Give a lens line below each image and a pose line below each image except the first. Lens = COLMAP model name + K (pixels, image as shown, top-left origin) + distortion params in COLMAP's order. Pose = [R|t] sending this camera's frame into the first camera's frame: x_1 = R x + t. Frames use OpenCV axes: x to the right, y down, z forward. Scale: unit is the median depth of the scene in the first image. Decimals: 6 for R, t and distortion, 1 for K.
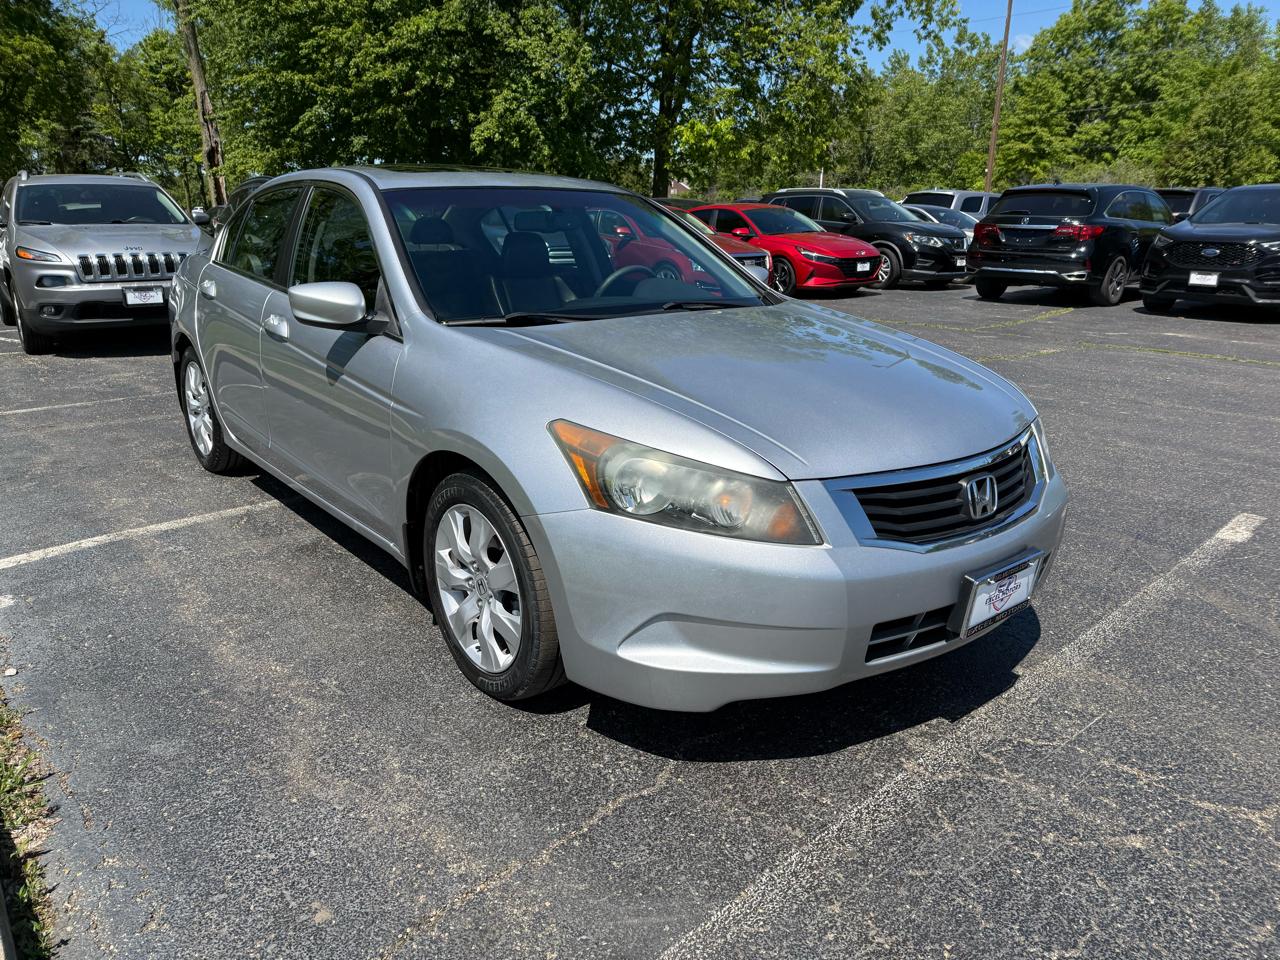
lens RADIAL K [[919.3, 0, 634.1], [0, 919.3, 481.5], [0, 0, 1]] dist [0.033900, -0.042870]
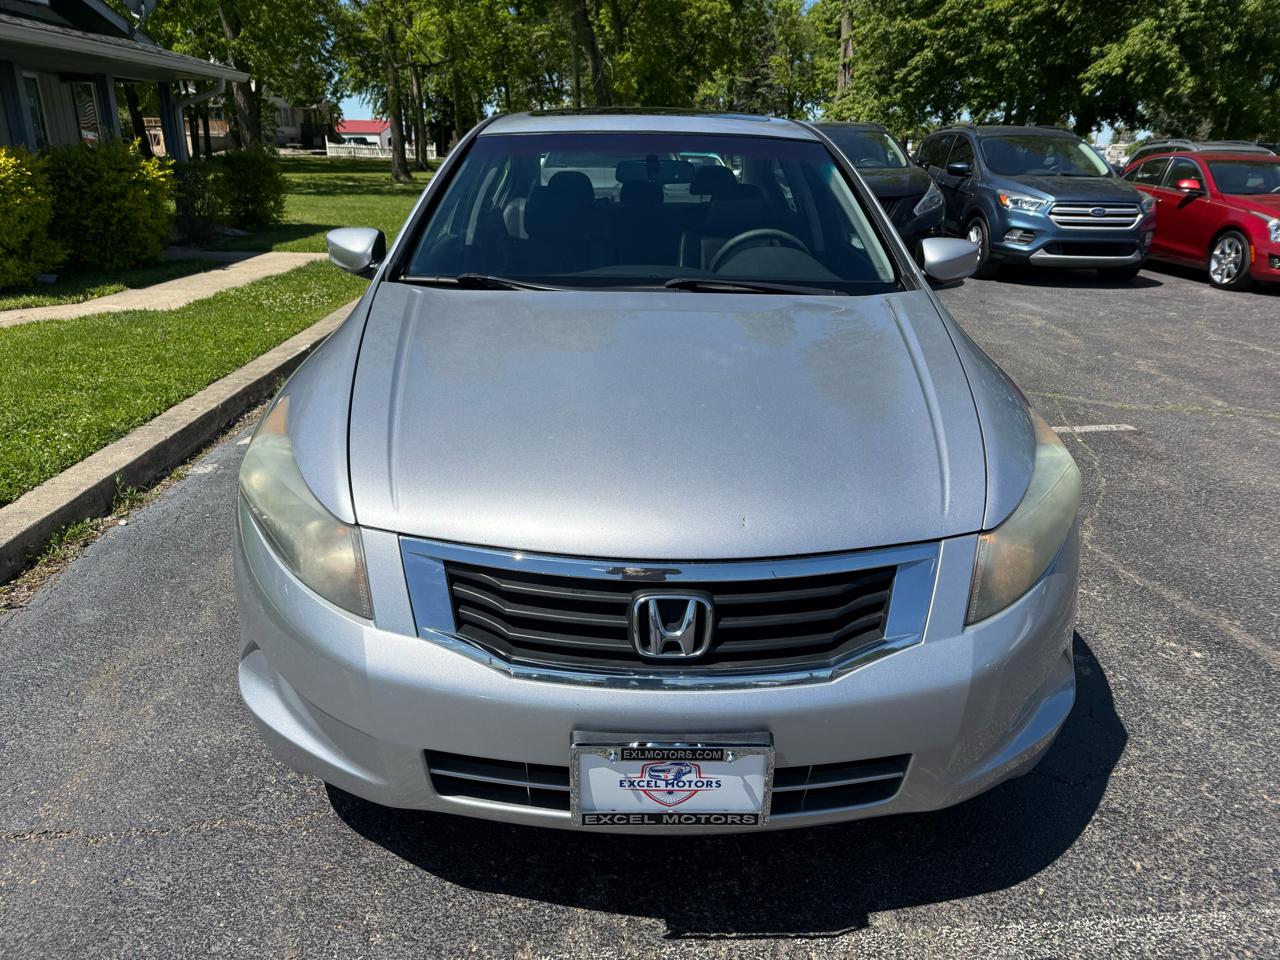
lens RADIAL K [[925.4, 0, 626.4], [0, 925.4, 478.8], [0, 0, 1]] dist [0.011232, -0.021681]
pose [[0.786708, 0.217639, -0.577688, 0.069575], [-0.189581, 0.975748, 0.109430, -0.014645], [0.587494, 0.023429, 0.808889, 0.046049]]
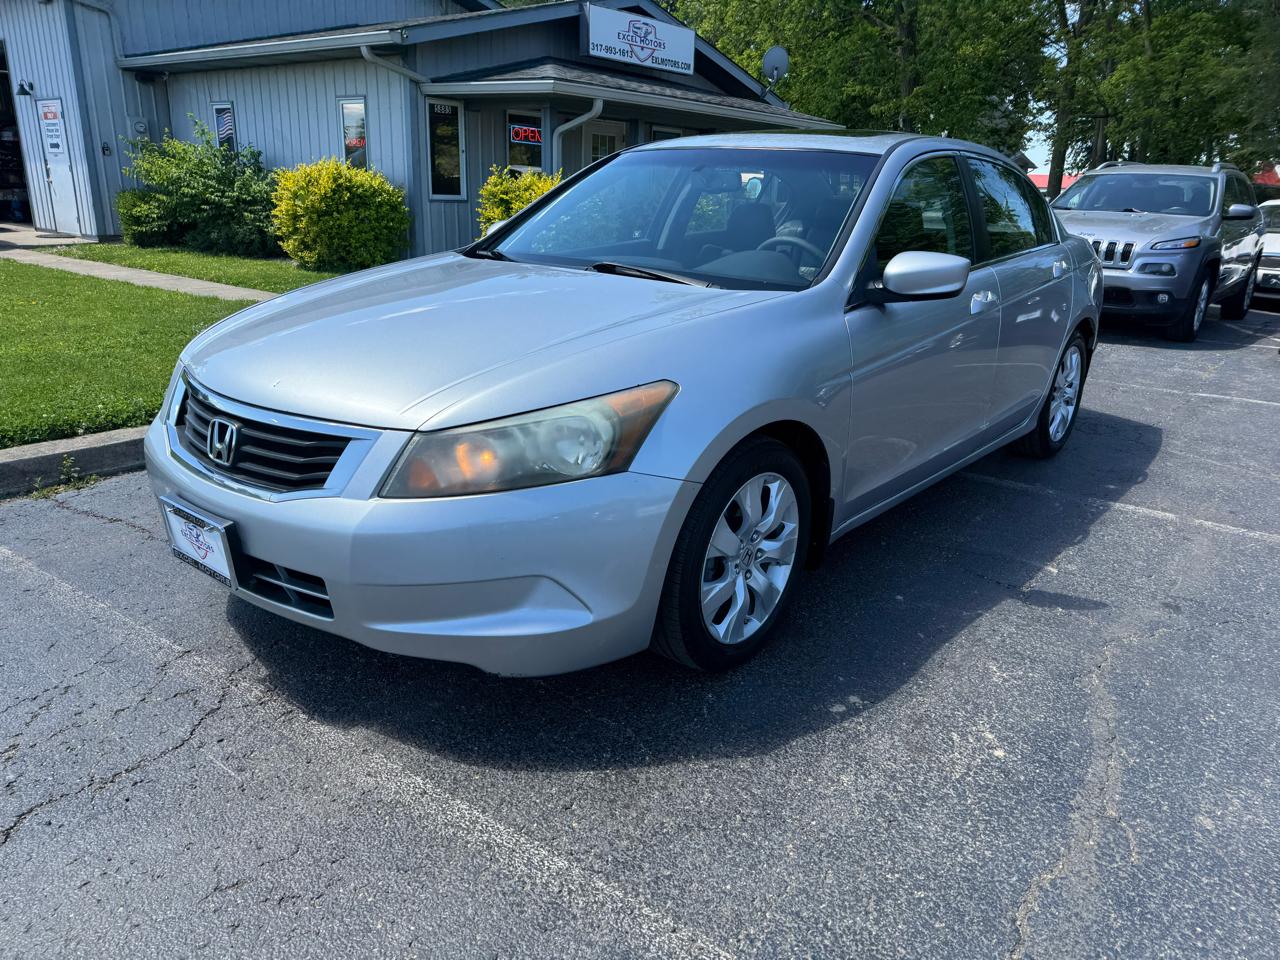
lens RADIAL K [[918.0, 0, 643.2], [0, 918.0, 481.4], [0, 0, 1]] dist [0.025132, -0.034263]
pose [[0.215043, 0.304896, -0.927790, 0.112427], [-0.318778, 0.919895, 0.228415, -0.024536], [0.923113, 0.246640, 0.295012, 0.089474]]
